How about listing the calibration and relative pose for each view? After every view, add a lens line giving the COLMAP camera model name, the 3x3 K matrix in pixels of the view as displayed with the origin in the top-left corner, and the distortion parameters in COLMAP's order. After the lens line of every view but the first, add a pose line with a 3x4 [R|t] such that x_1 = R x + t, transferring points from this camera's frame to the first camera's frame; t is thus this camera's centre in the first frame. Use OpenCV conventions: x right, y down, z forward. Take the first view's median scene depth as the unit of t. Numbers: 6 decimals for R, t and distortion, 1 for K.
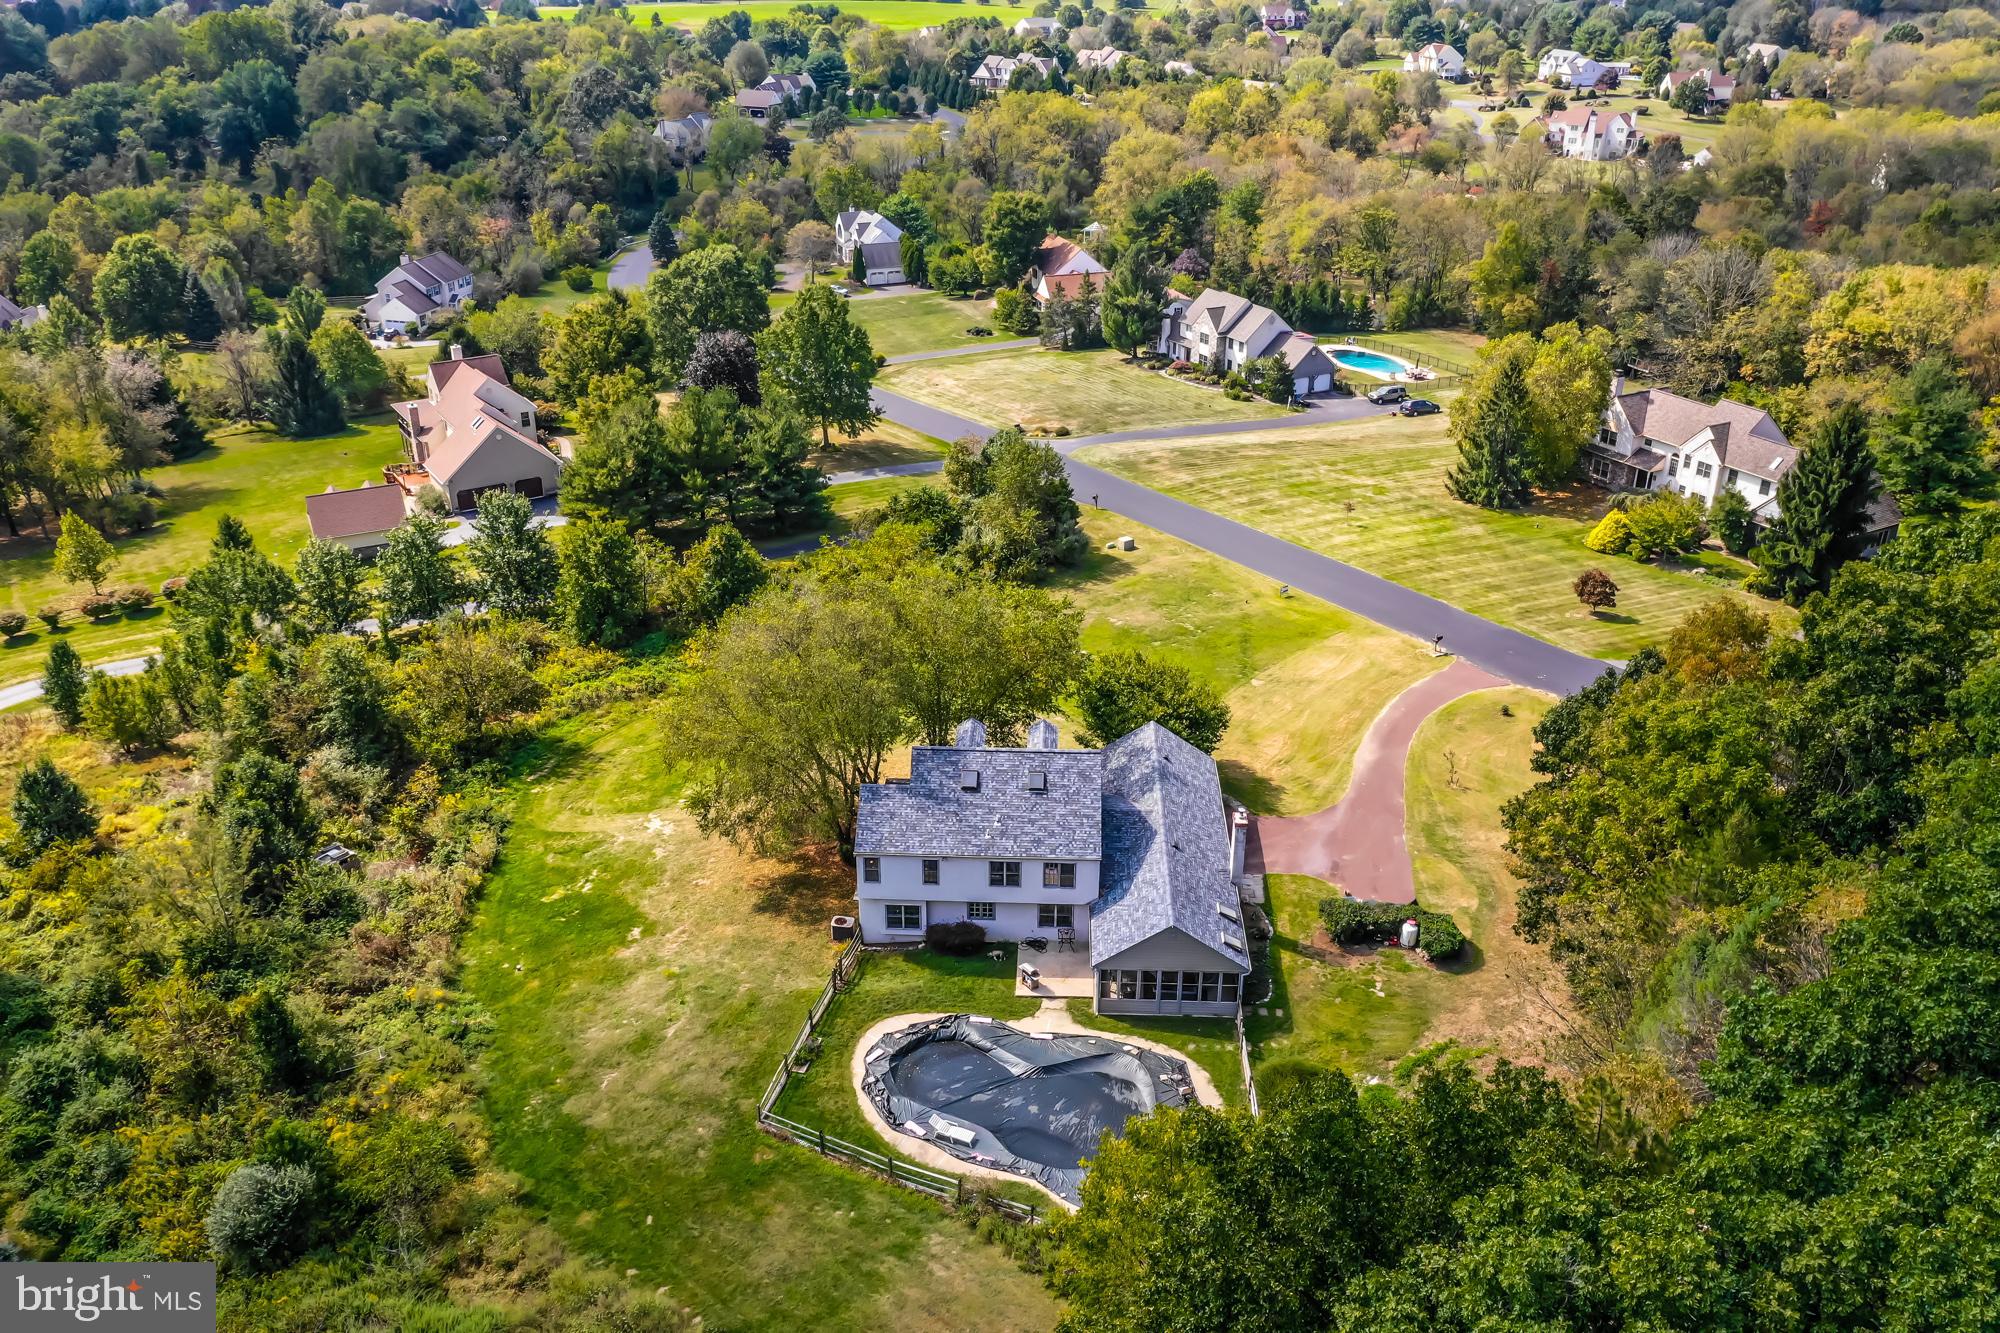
lens RADIAL K [[1559.7, 0, 1000.6], [0, 1559.7, 662.1], [0, 0, 1]] dist [-0.007730, -0.008956]
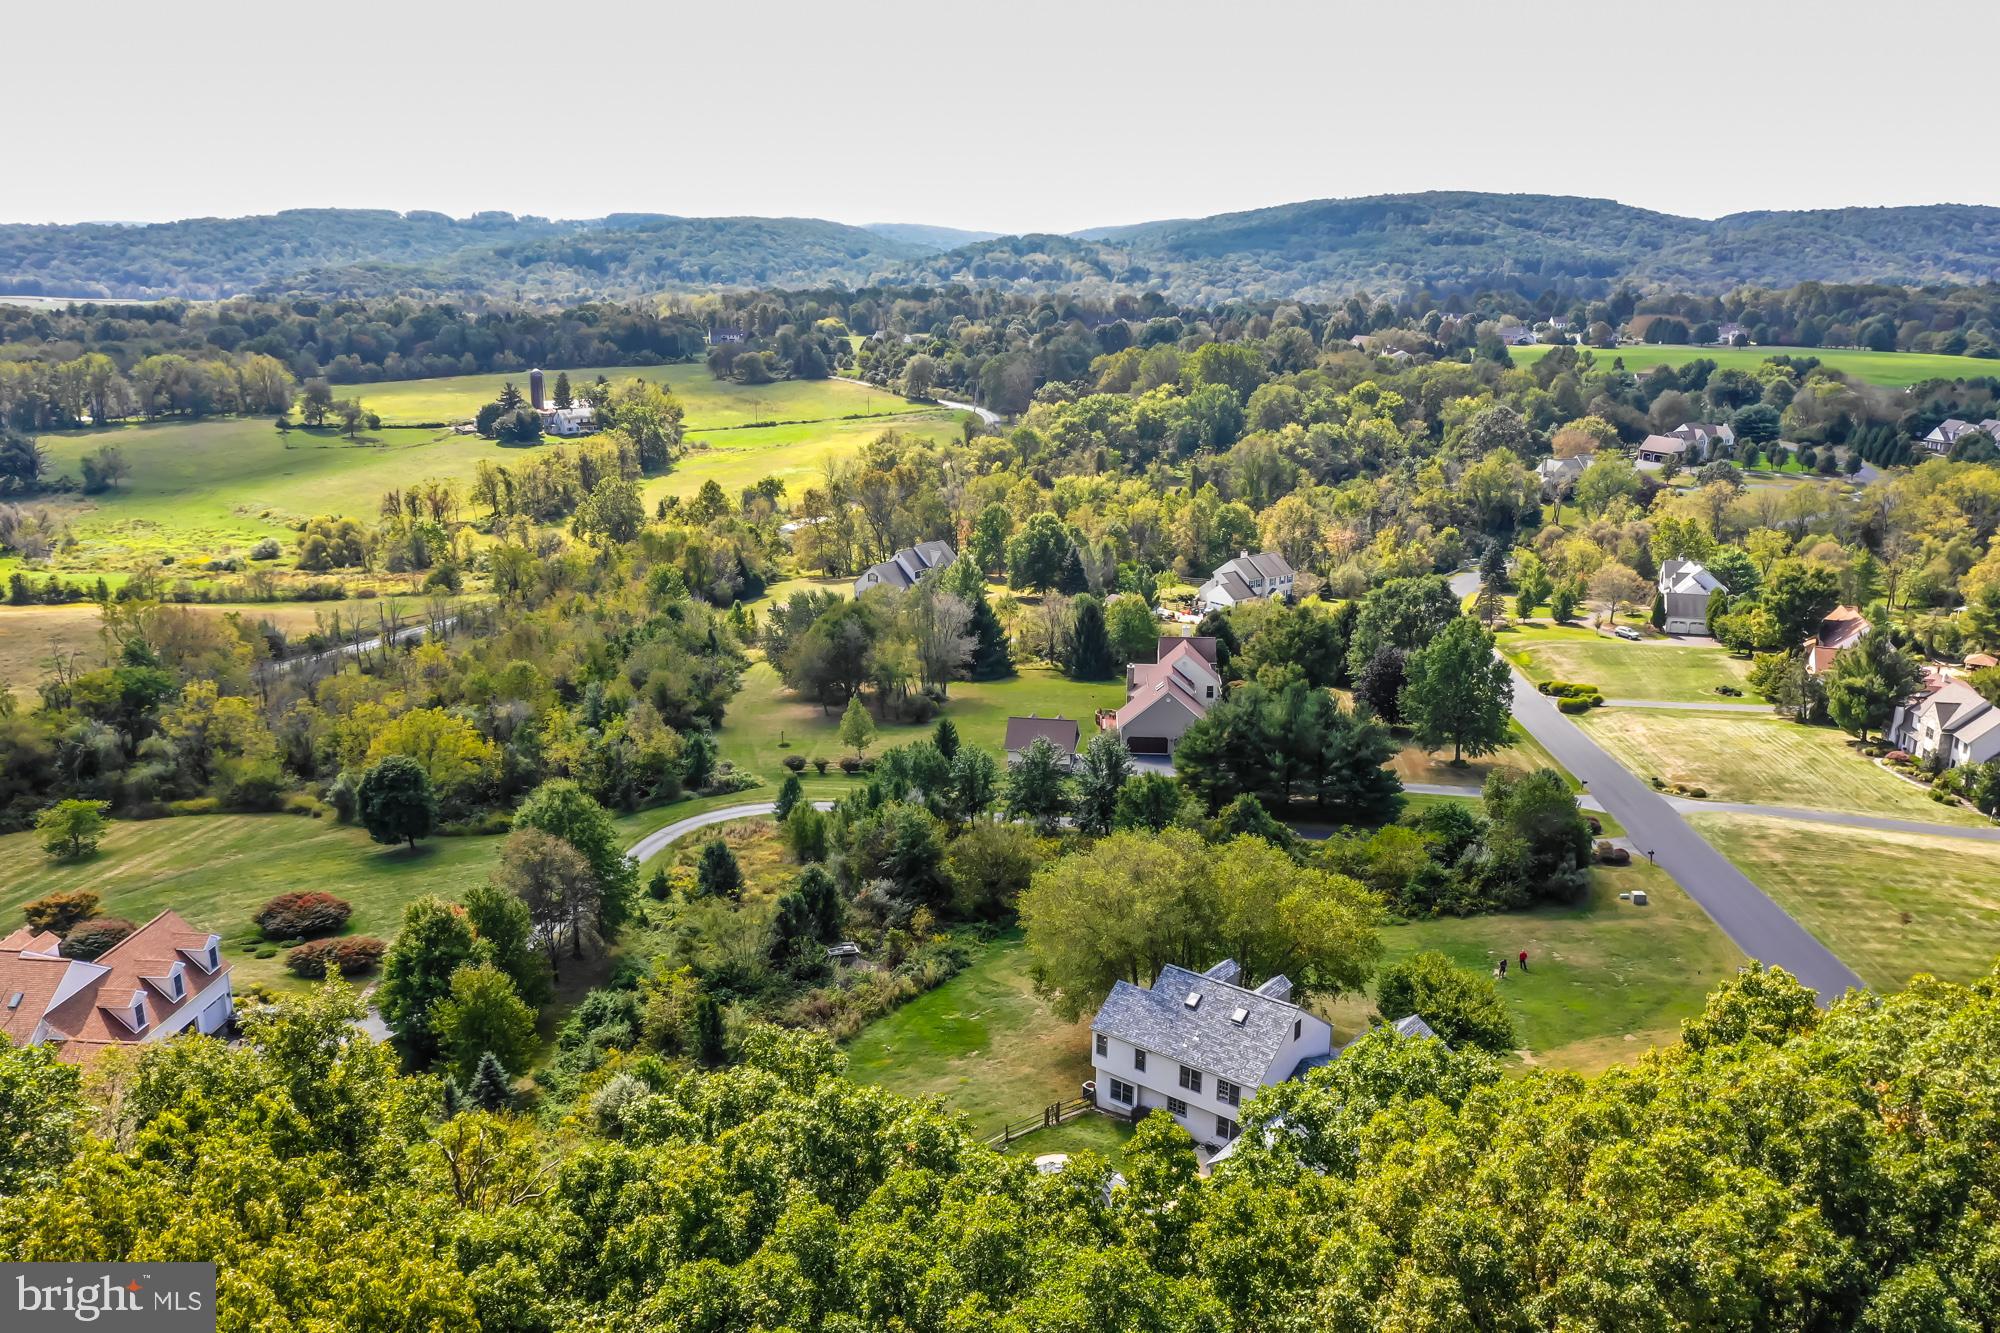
lens RADIAL K [[1559.7, 0, 1004.3], [0, 1559.7, 670.8], [0, 0, 1]] dist [-0.007730, -0.008956]
pose [[0.810945, 0.155376, -0.564115, 0.229008], [-0.256914, 0.960745, -0.104707, -0.003658], [0.525702, 0.229841, 0.819030, -0.072868]]
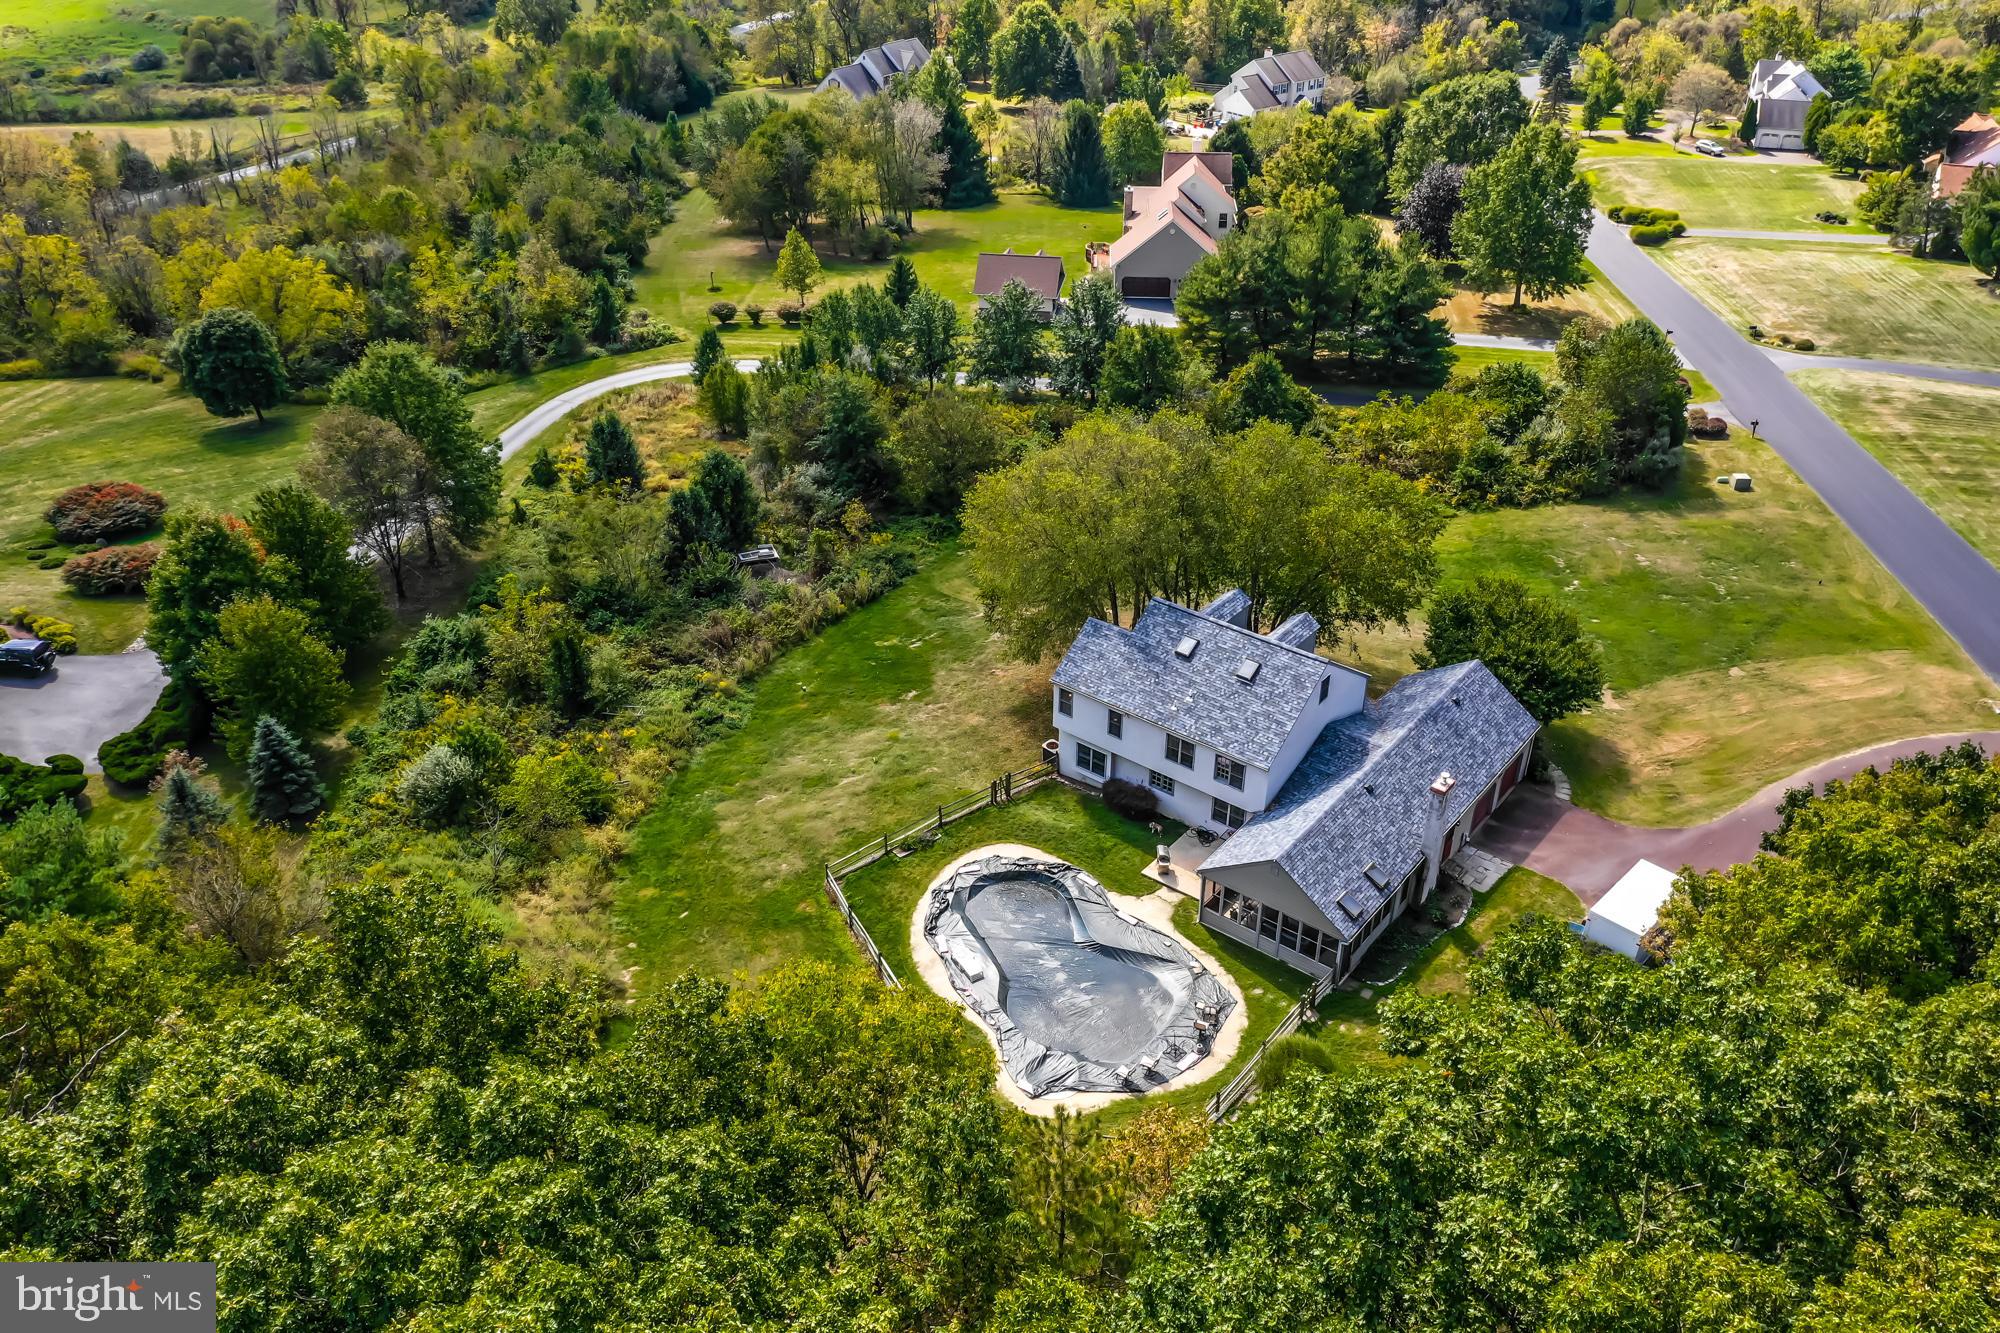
lens RADIAL K [[1559.7, 0, 999.4], [0, 1559.7, 661.2], [0, 0, 1]] dist [-0.007730, -0.008956]
pose [[0.808438, 0.307247, -0.502024, 0.159941], [-0.252799, 0.951515, 0.175246, -0.023234], [0.531527, -0.014764, 0.846913, 0.061518]]
